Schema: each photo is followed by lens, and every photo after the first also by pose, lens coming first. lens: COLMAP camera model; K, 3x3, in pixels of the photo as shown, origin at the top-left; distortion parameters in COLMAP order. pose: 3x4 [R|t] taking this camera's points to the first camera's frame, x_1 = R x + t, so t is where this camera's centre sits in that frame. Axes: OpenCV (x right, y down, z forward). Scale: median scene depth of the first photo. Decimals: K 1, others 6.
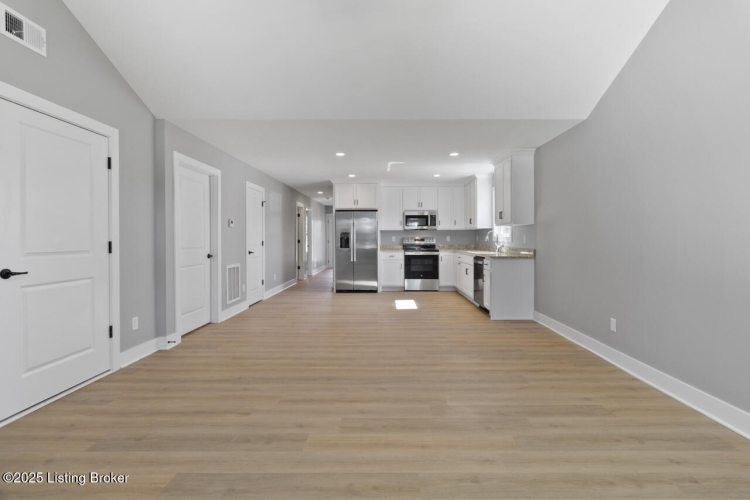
lens RADIAL K [[354.1, 0, 386.4], [0, 354.1, 240.4], [0, 0, 1]] dist [0.002721, 0.000405]
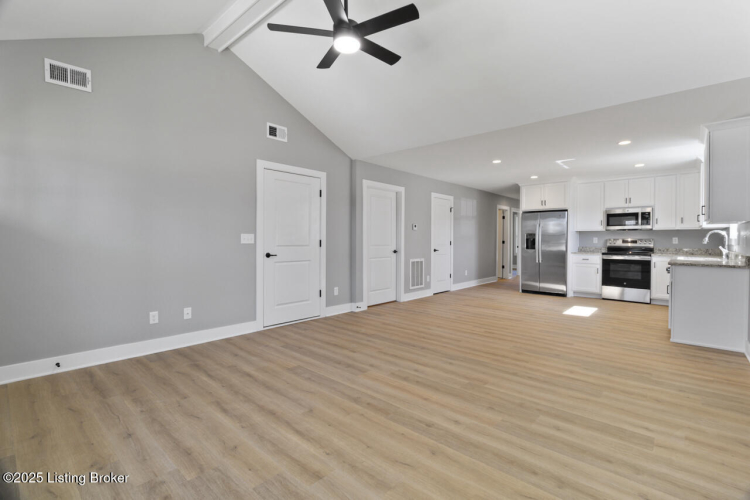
lens RADIAL K [[344.6, 0, 383.8], [0, 344.6, 242.3], [0, 0, 1]] dist [0.000752, 0.000057]
pose [[0.750013, 0.010917, -0.661333, 0.310576], [-0.009957, 0.999937, 0.005215, 0.001654], [0.661349, 0.002674, 0.750074, -0.017504]]
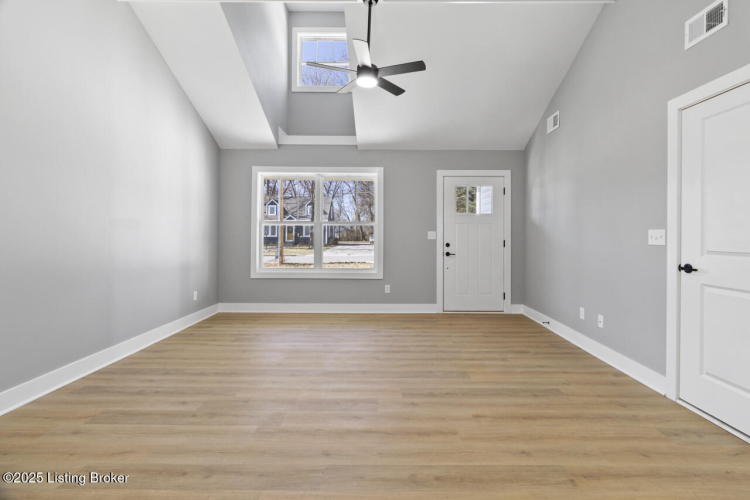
lens RADIAL K [[344.6, 0, 383.8], [0, 344.6, 242.3], [0, 0, 1]] dist [0.000752, 0.000057]
pose [[-0.999985, -0.004897, -0.002505, -0.060938], [-0.004965, 0.999604, 0.027692, -0.004288], [0.002368, 0.027704, -0.999613, 0.869667]]
